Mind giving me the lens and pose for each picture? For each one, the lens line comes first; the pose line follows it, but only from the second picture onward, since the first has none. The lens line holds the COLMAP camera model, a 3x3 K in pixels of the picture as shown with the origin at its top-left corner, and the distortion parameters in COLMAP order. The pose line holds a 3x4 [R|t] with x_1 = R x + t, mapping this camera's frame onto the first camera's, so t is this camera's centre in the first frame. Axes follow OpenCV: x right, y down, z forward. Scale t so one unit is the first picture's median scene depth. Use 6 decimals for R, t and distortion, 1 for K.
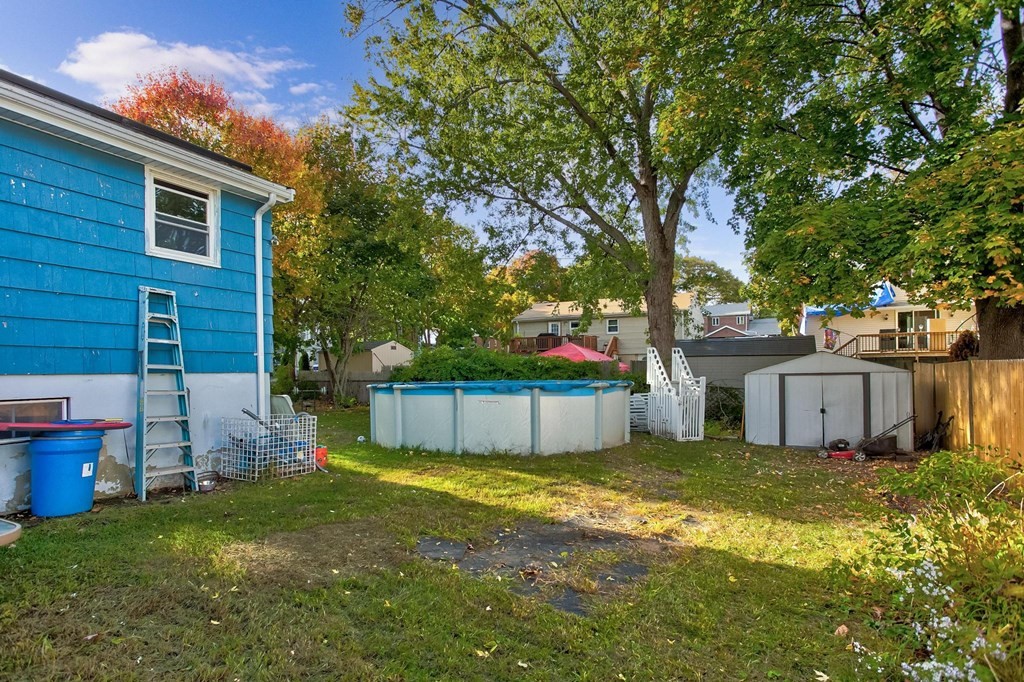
lens RADIAL K [[507.6, 0, 496.2], [0, 507.6, 367.7], [0, 0, 1]] dist [-0.044669, 0.023624]
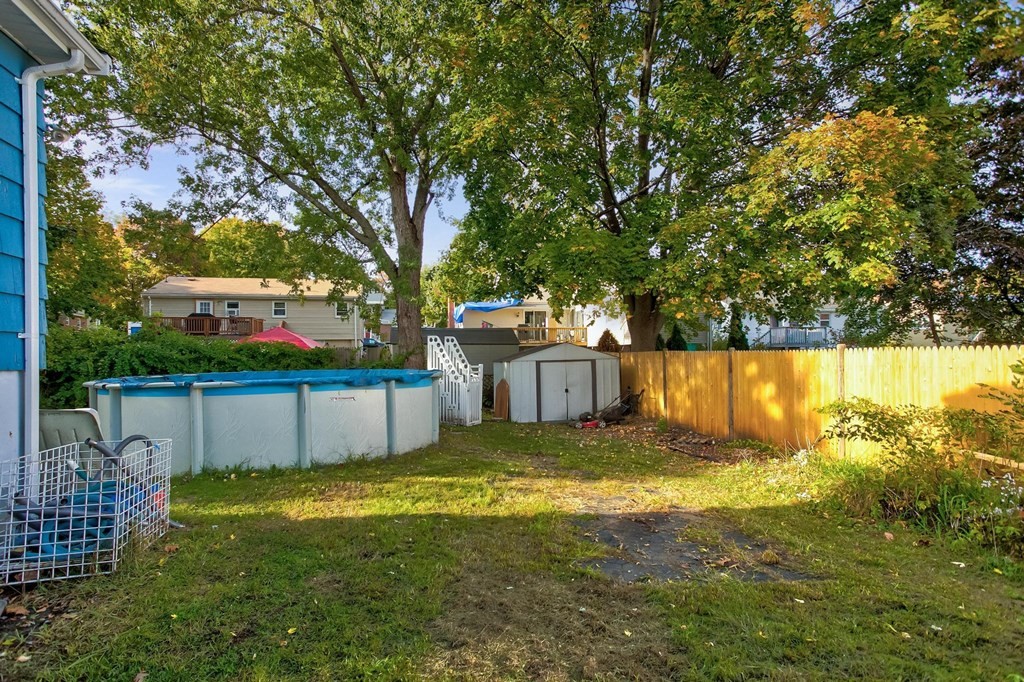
lens RADIAL K [[507.6, 0, 496.9], [0, 507.6, 346.5], [0, 0, 1]] dist [-0.044669, 0.023624]
pose [[0.735087, 0.009572, 0.677905, -0.383649], [0.000005, 0.999900, -0.014124, -0.005677], [-0.677973, 0.010386, 0.735014, 0.226153]]
